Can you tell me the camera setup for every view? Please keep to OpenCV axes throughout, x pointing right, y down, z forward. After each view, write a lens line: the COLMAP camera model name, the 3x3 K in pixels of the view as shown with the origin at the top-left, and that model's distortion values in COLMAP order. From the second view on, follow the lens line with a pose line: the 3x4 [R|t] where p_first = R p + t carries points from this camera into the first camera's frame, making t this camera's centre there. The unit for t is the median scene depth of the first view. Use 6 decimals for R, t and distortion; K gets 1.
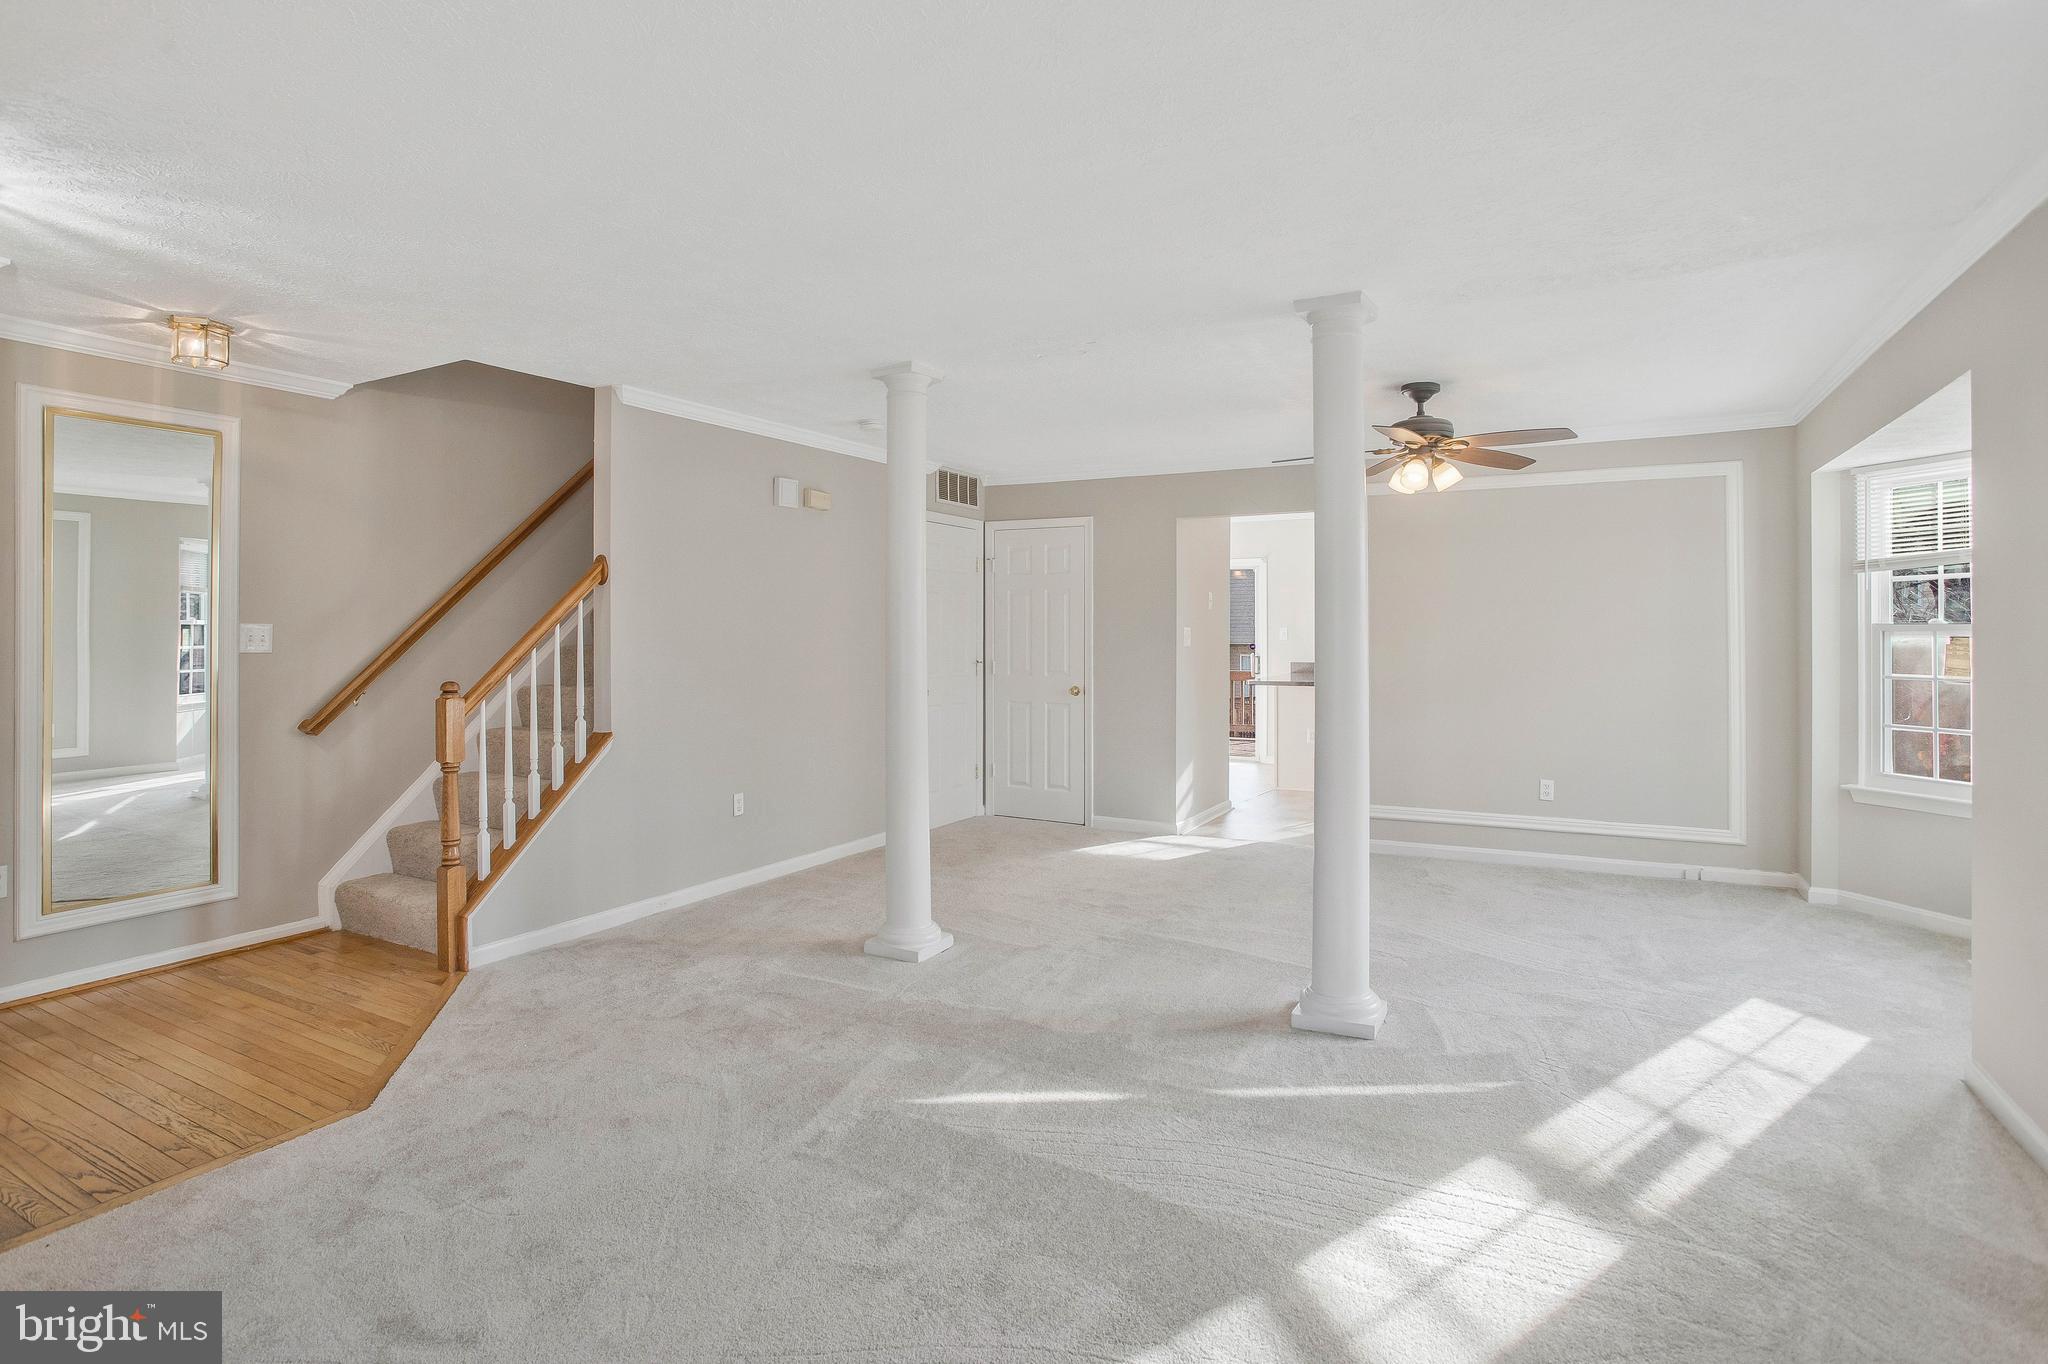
lens RADIAL K [[1020.9, 0, 1017.4], [0, 1020.9, 632.0], [0, 0, 1]] dist [-0.046773, 0.000828]
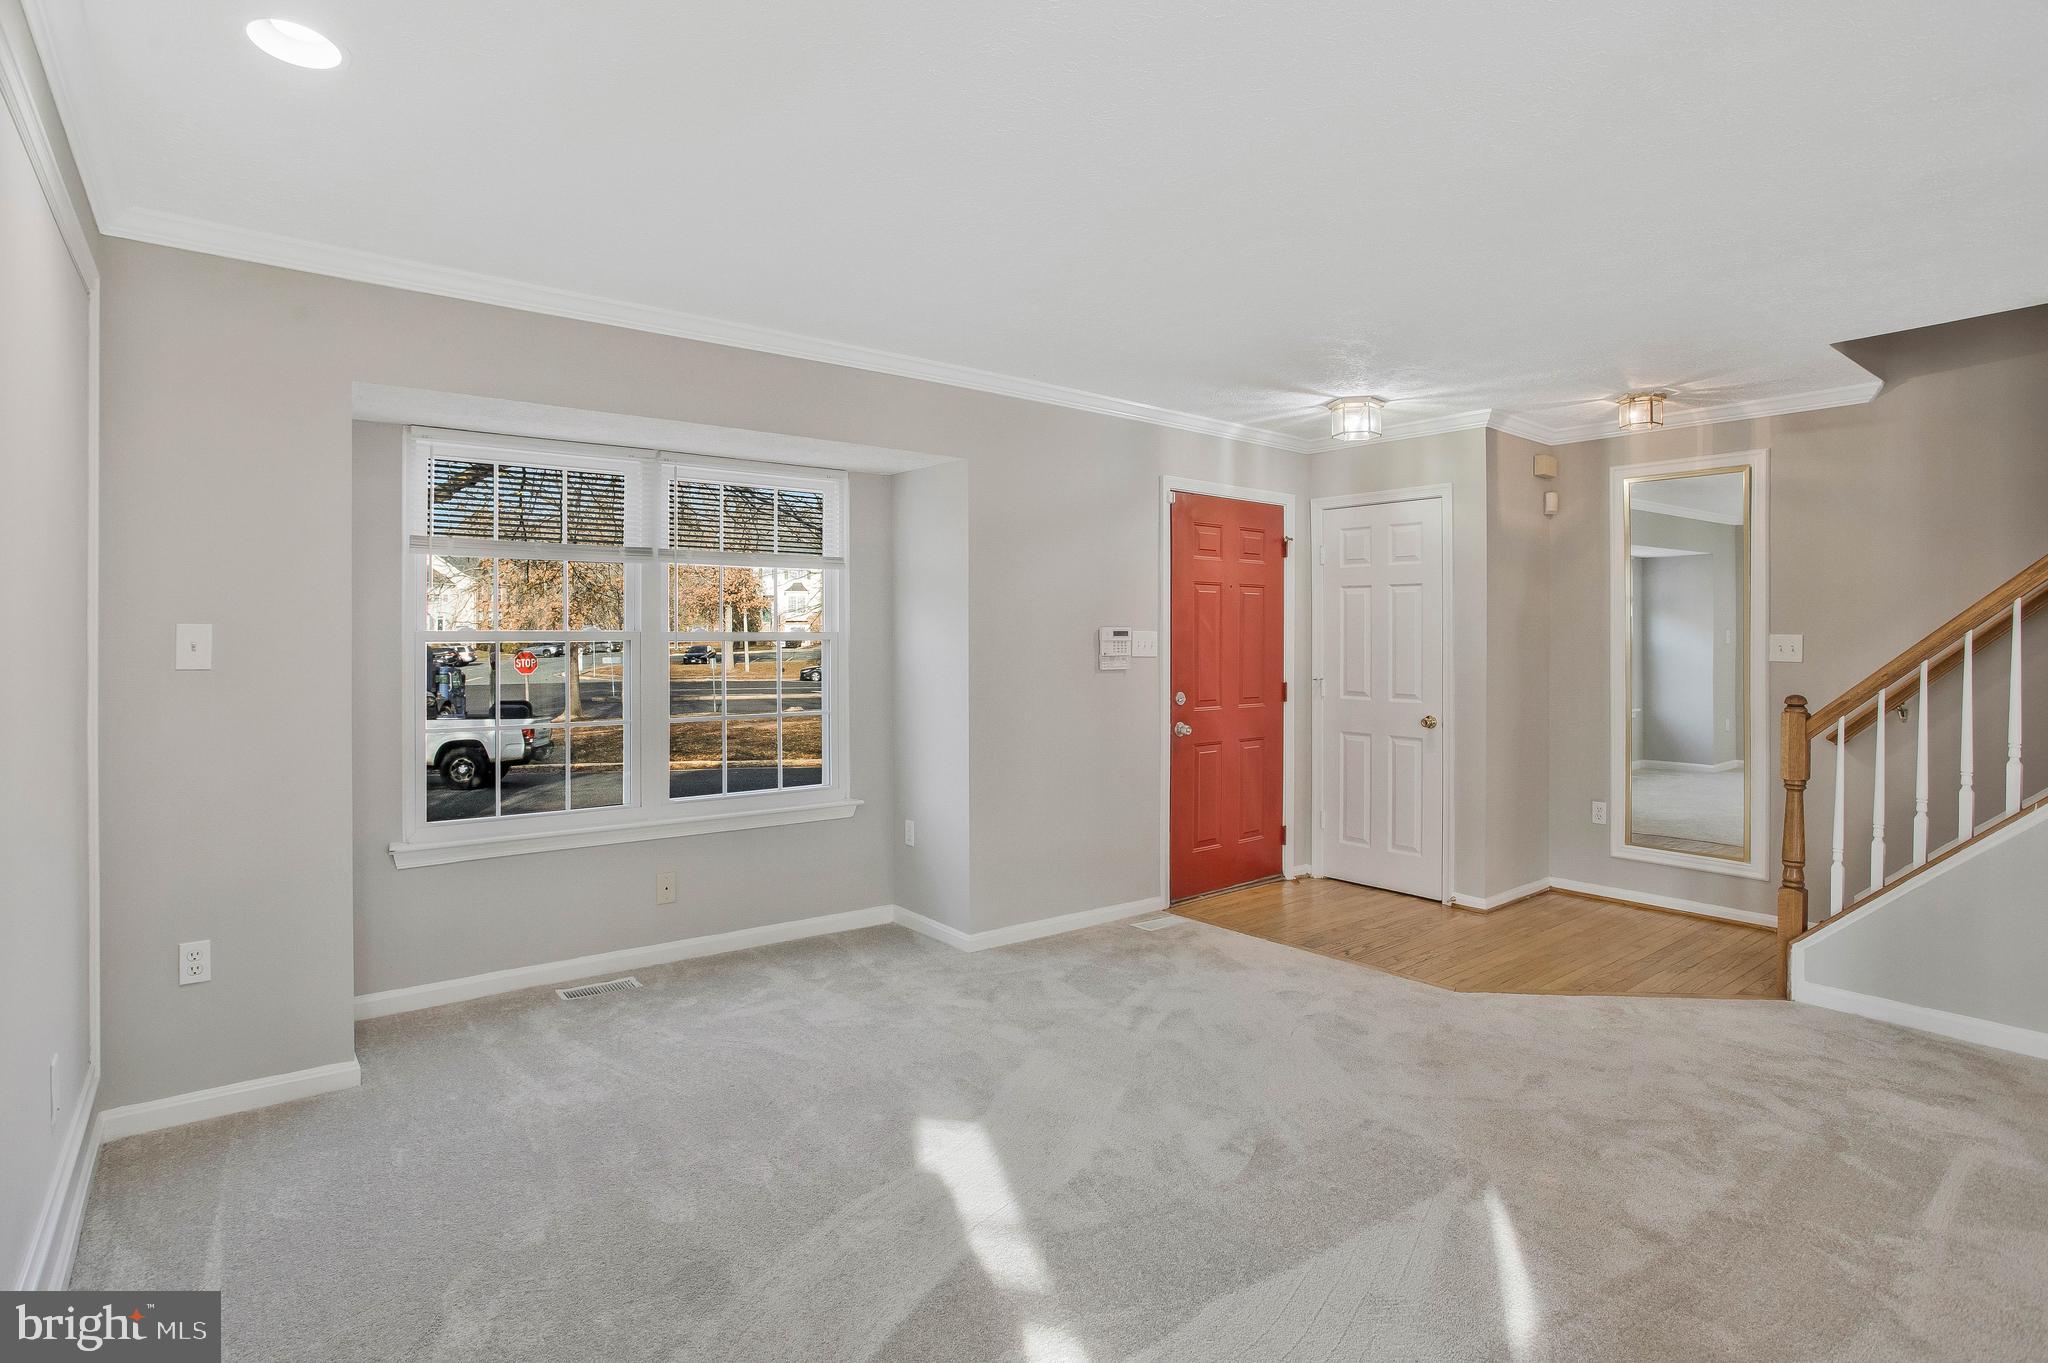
lens RADIAL K [[1020.9, 0, 1017.4], [0, 1020.9, 631.5], [0, 0, 1]] dist [-0.046773, 0.000828]
pose [[-0.410287, -0.004338, -0.911946, 1.064121], [-0.006133, 0.999979, -0.001997, -0.006913], [0.911936, 0.004774, -0.410305, 1.276006]]
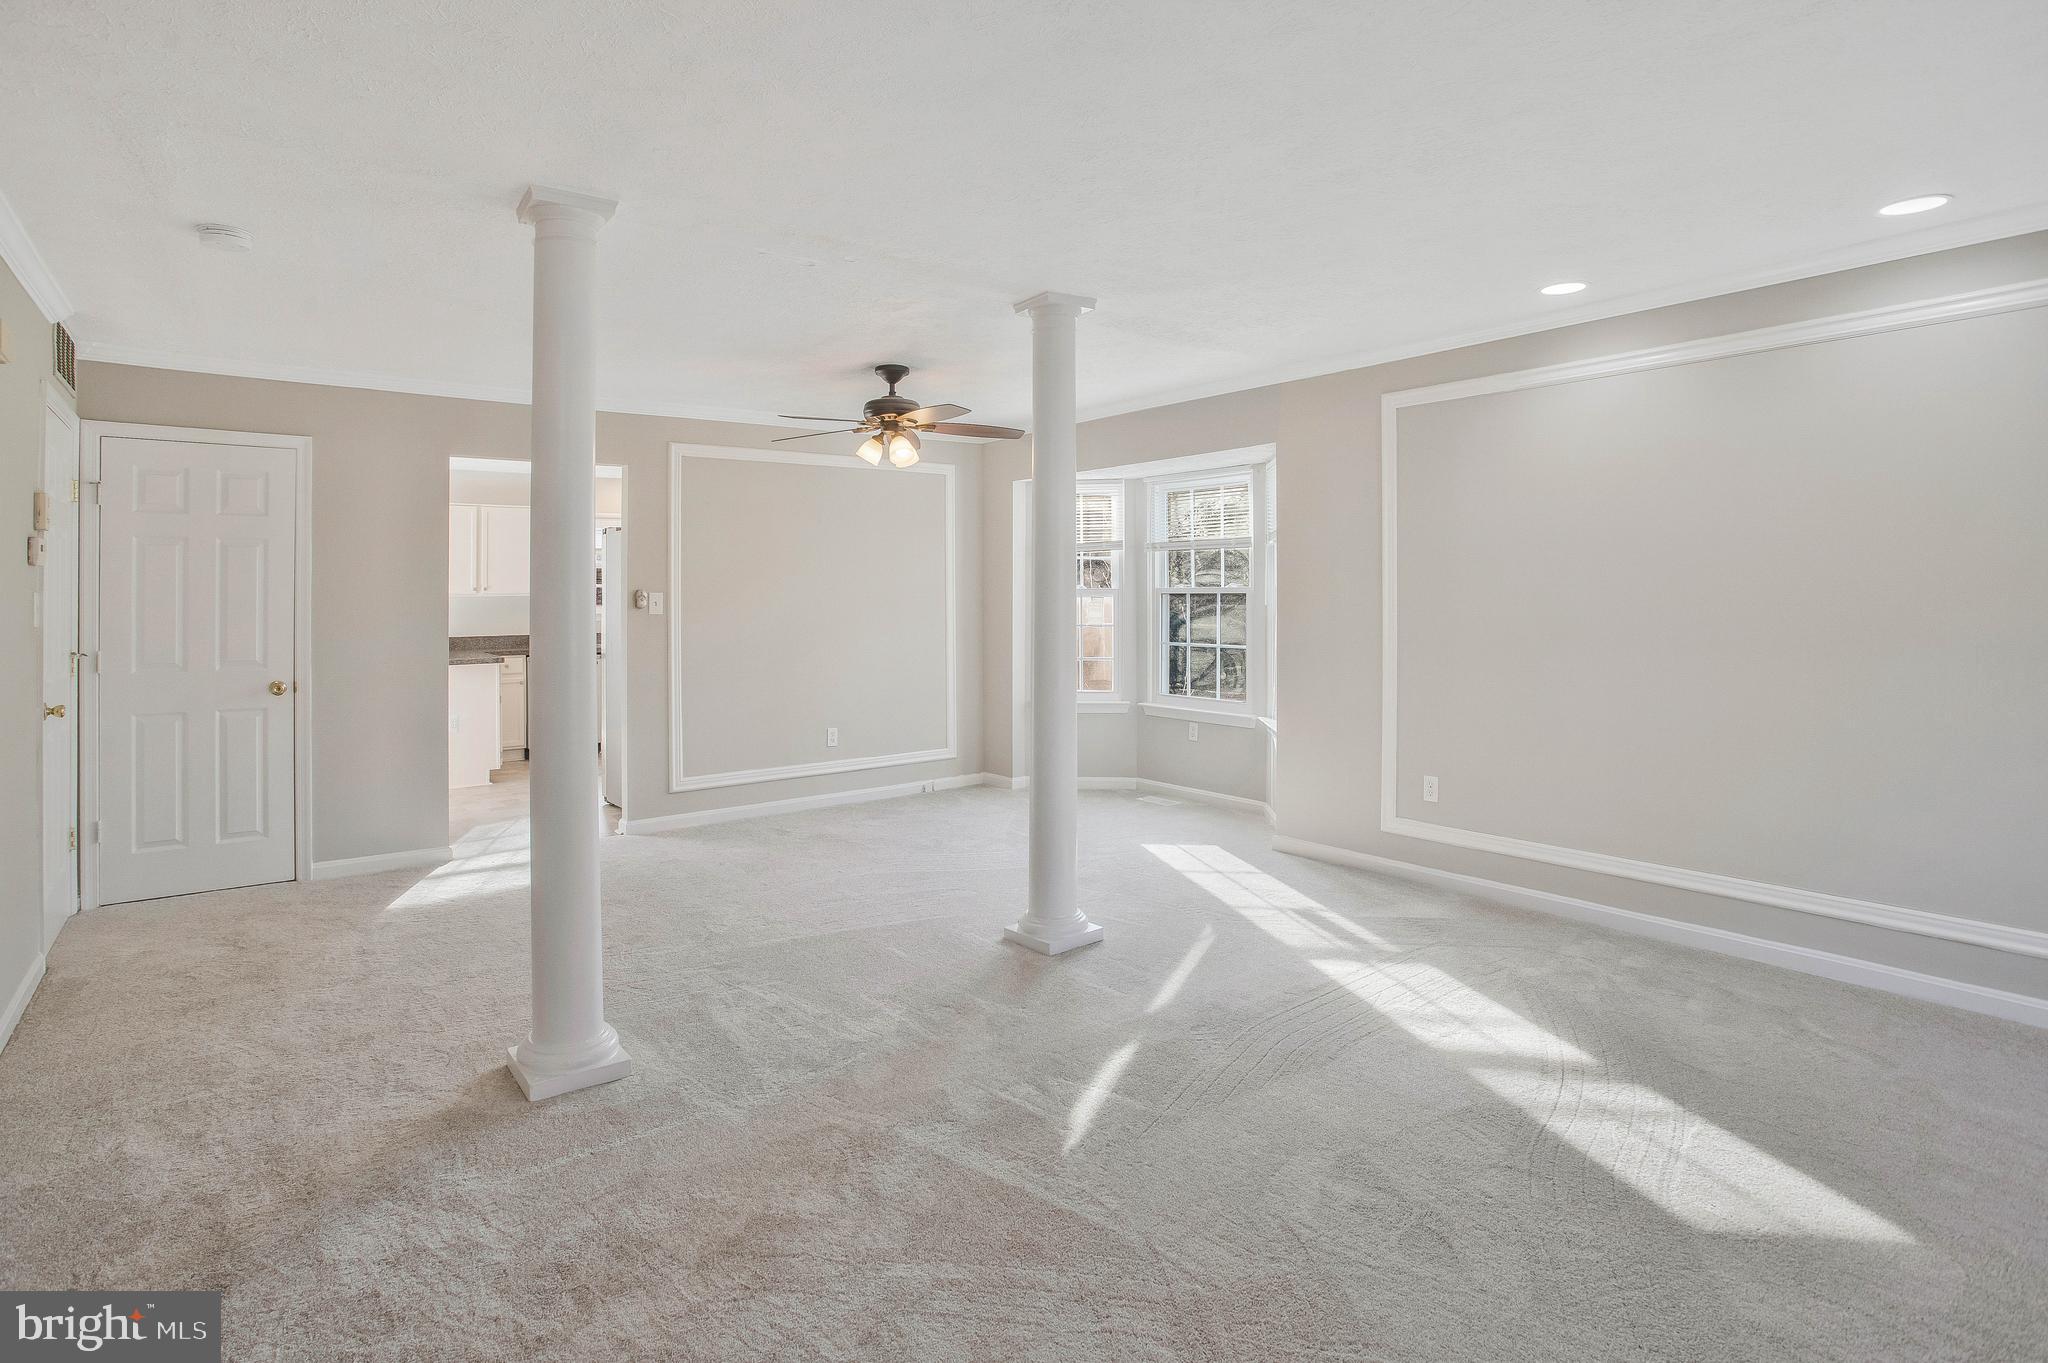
lens RADIAL K [[1031.5, 0, 1026.2], [0, 1031.5, 592.6], [0, 0, 1]] dist [-0.043626, 0.000705]
pose [[0.411177, -0.001855, 0.911554, -0.435628], [0.009861, 0.999948, -0.002413, 0.000381], [-0.911502, 0.009981, 0.411174, 0.326989]]
